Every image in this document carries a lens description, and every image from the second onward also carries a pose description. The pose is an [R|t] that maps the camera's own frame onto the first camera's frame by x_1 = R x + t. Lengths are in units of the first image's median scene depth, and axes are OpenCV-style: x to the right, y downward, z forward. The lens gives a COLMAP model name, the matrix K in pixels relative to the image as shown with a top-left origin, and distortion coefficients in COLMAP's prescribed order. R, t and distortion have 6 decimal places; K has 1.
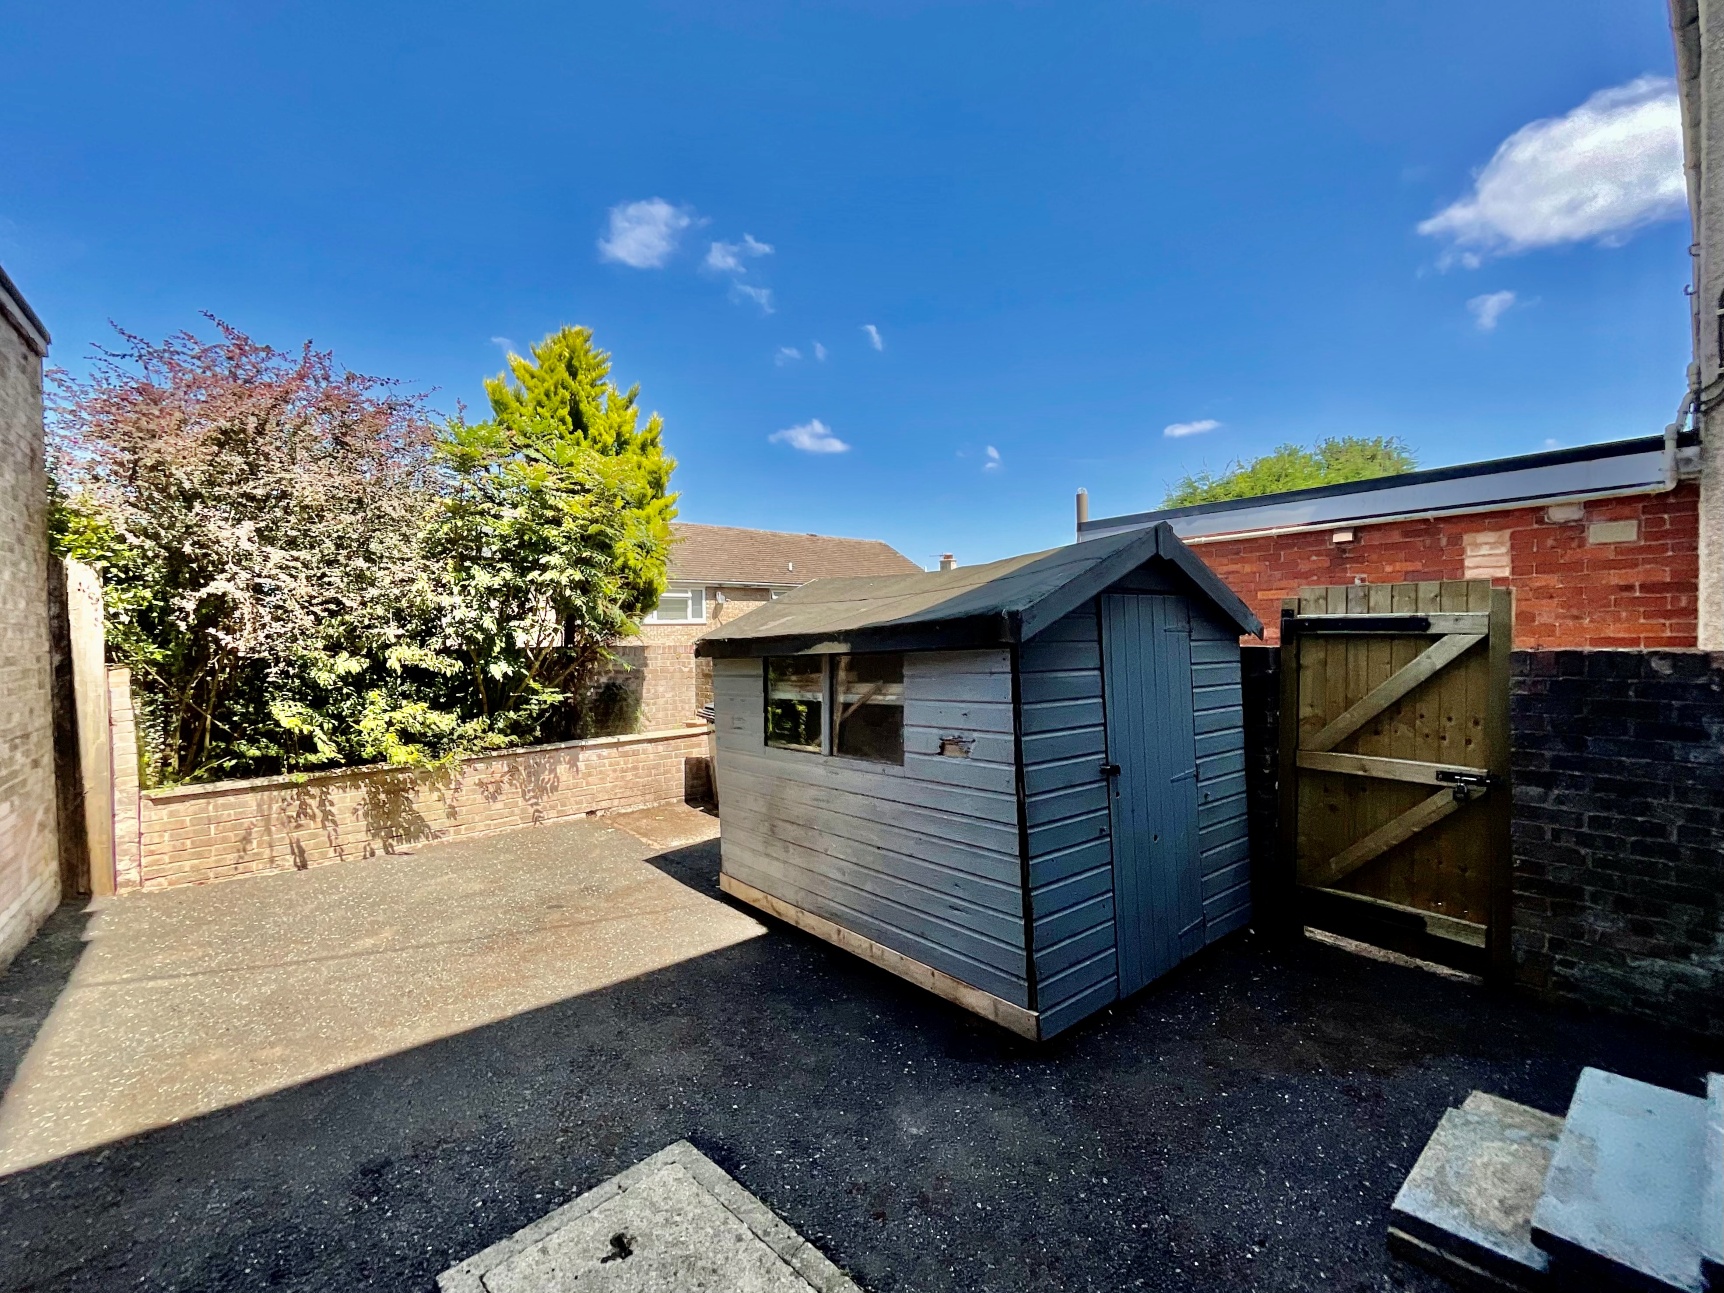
lens RADIAL K [[735.7, 0, 879.9], [0, 735.7, 642.5], [0, 0, 1]] dist [0.000575, -0.001862]
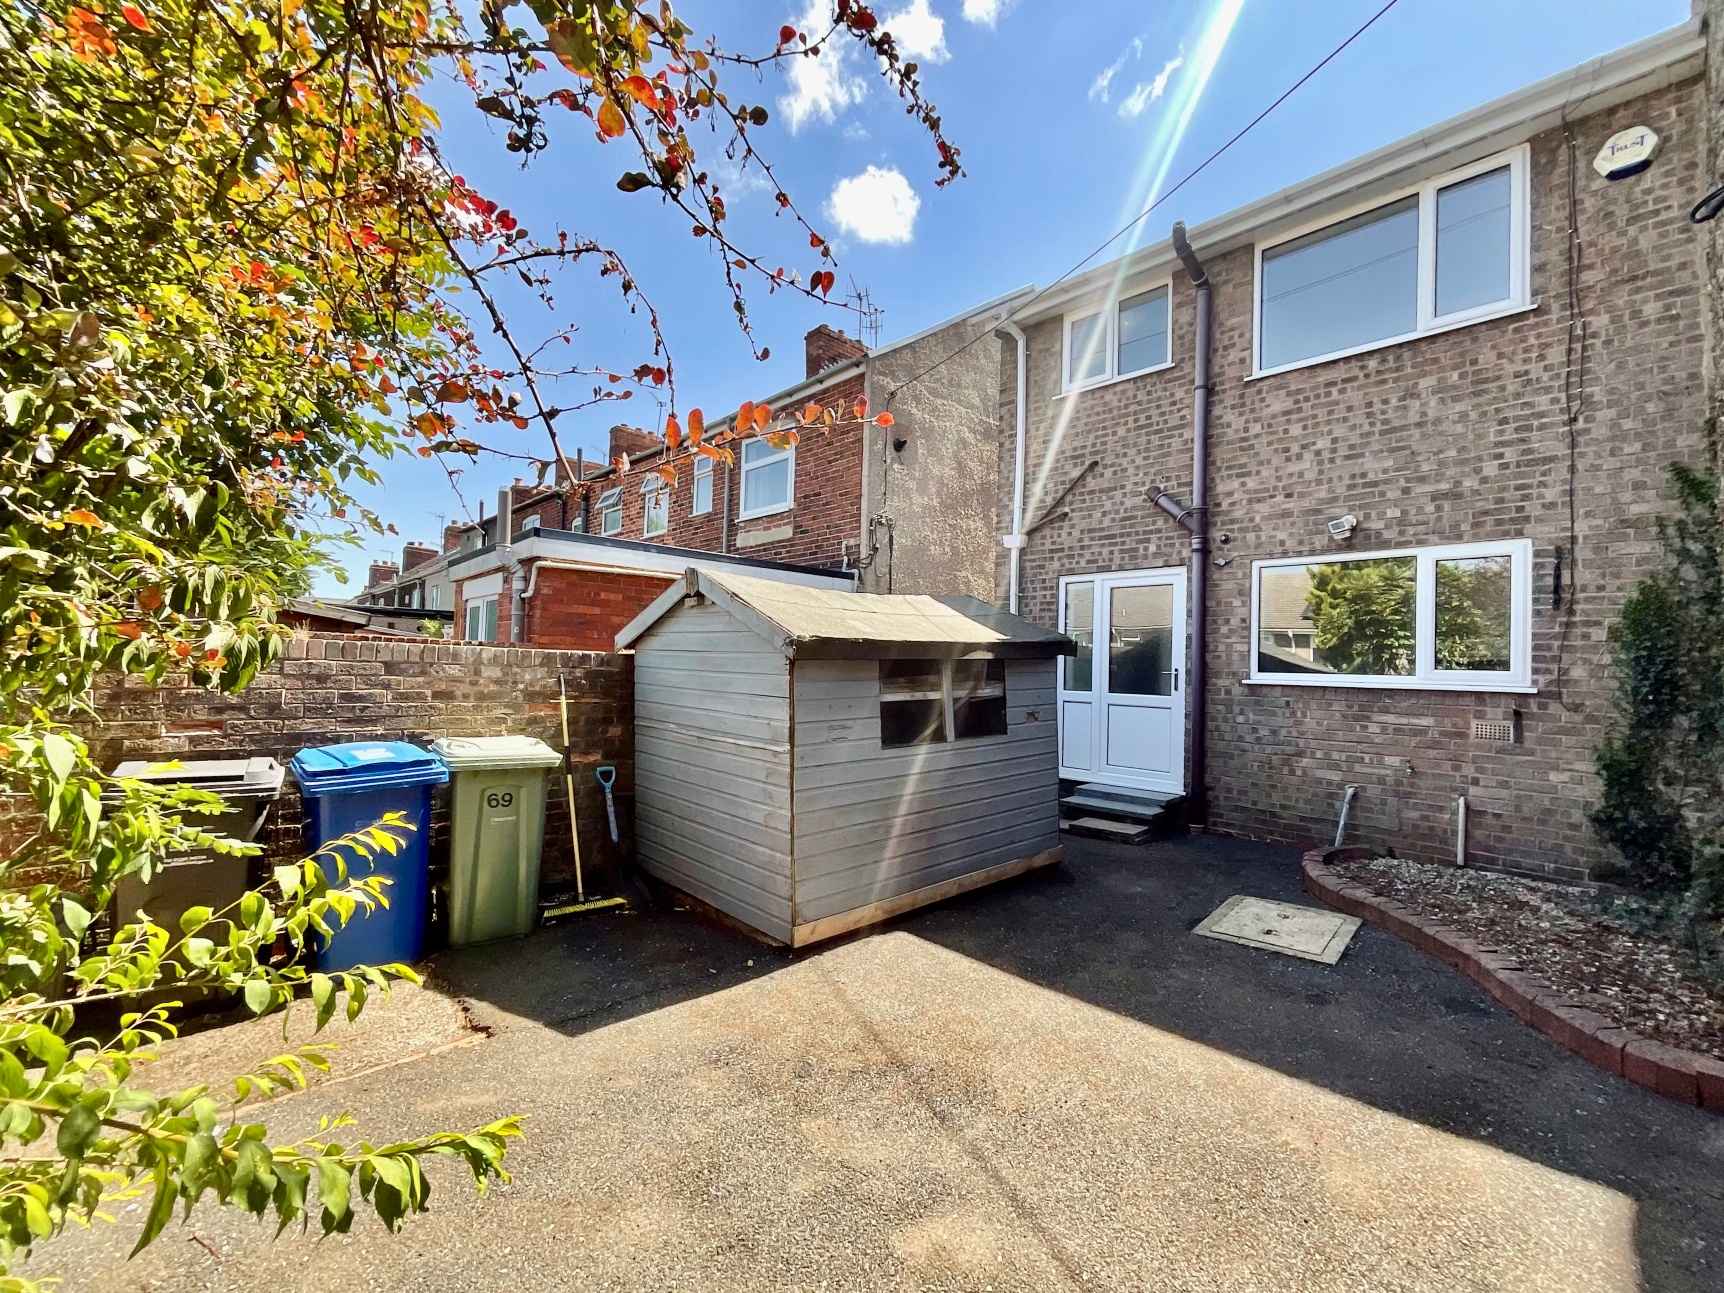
lens RADIAL K [[735.7, 0, 860.1], [0, 735.7, 648.5], [0, 0, 1]] dist [0.000575, -0.001862]
pose [[-0.052443, 0.063294, 0.996616, -1.336437], [0.004629, 0.997994, -0.063138, 0.075743], [-0.998613, 0.001302, -0.052631, 1.250866]]
